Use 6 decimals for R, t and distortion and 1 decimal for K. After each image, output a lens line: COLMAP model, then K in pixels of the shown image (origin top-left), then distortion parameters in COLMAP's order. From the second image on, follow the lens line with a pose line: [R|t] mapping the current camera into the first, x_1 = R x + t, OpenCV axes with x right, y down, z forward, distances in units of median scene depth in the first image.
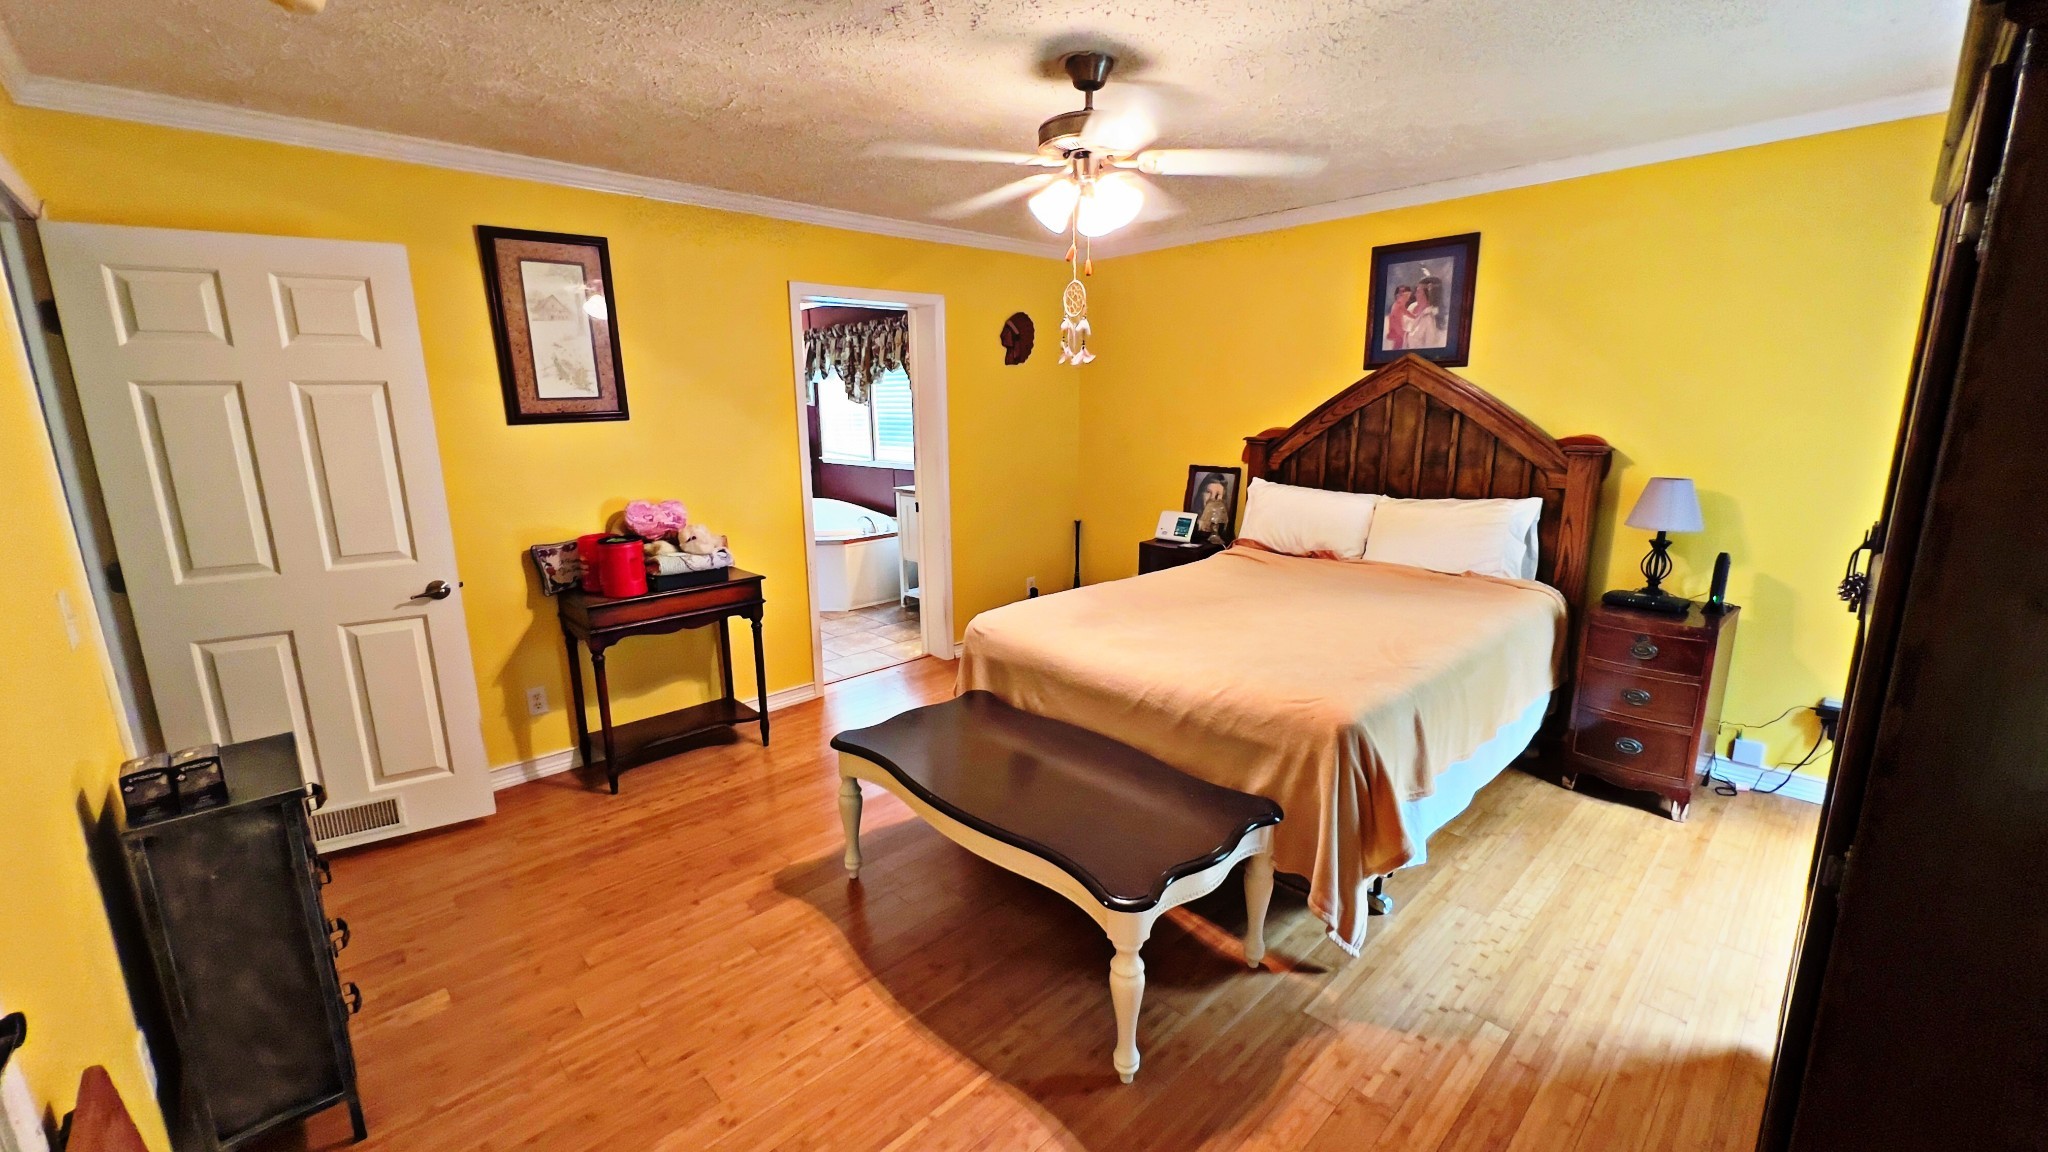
lens RADIAL K [[807.8, 0, 1014.8], [0, 807.8, 574.2], [0, 0, 1]] dist [0.001316, 0.000004]
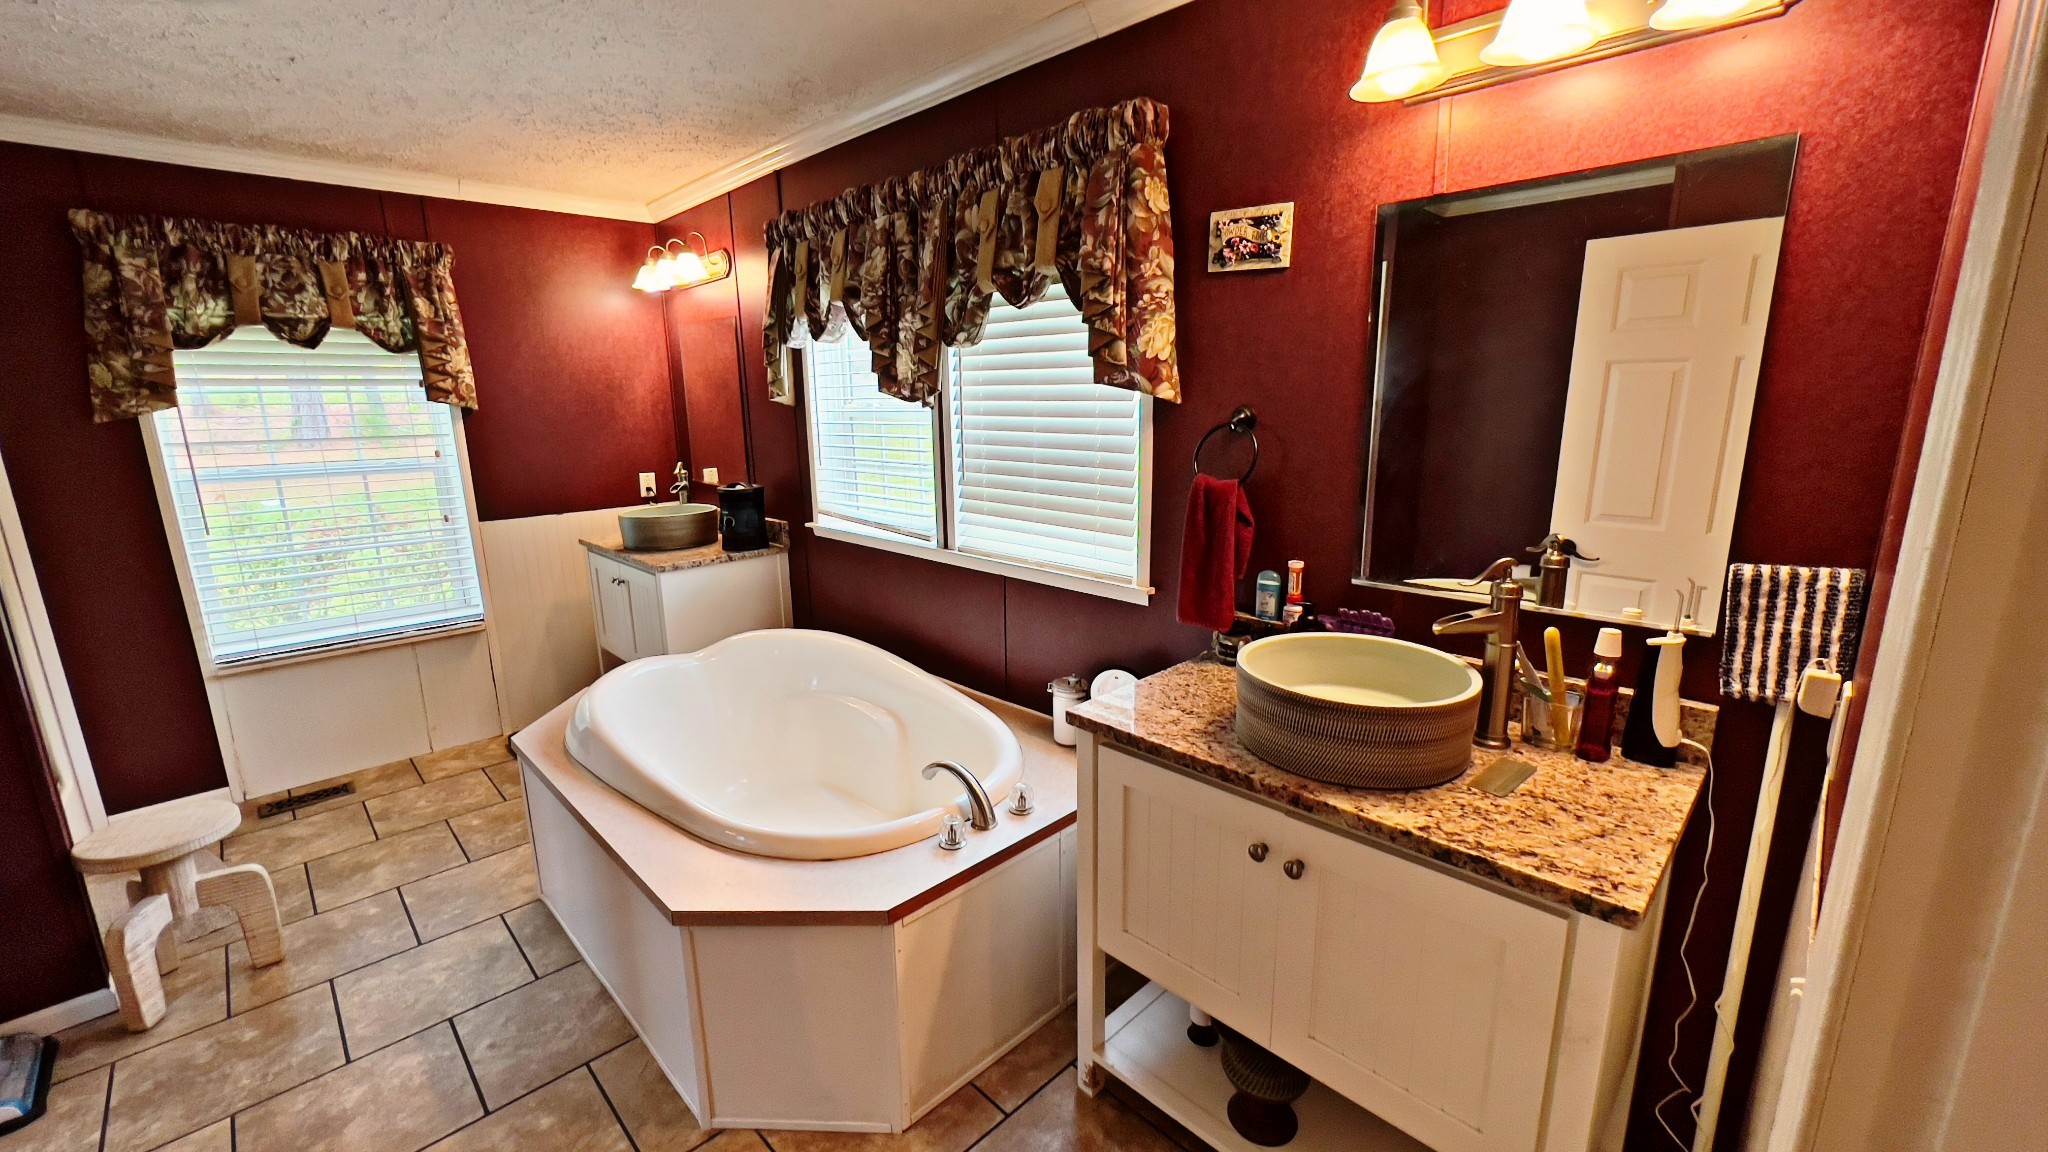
lens RADIAL K [[807.8, 0, 1034.6], [0, 807.8, 568.5], [0, 0, 1]] dist [0.001316, 0.000004]
pose [[0.999703, -0.003770, 0.024071, -0.145793], [0.003691, 0.999988, 0.003345, -0.136060], [-0.024083, -0.003255, 0.999705, 0.631377]]
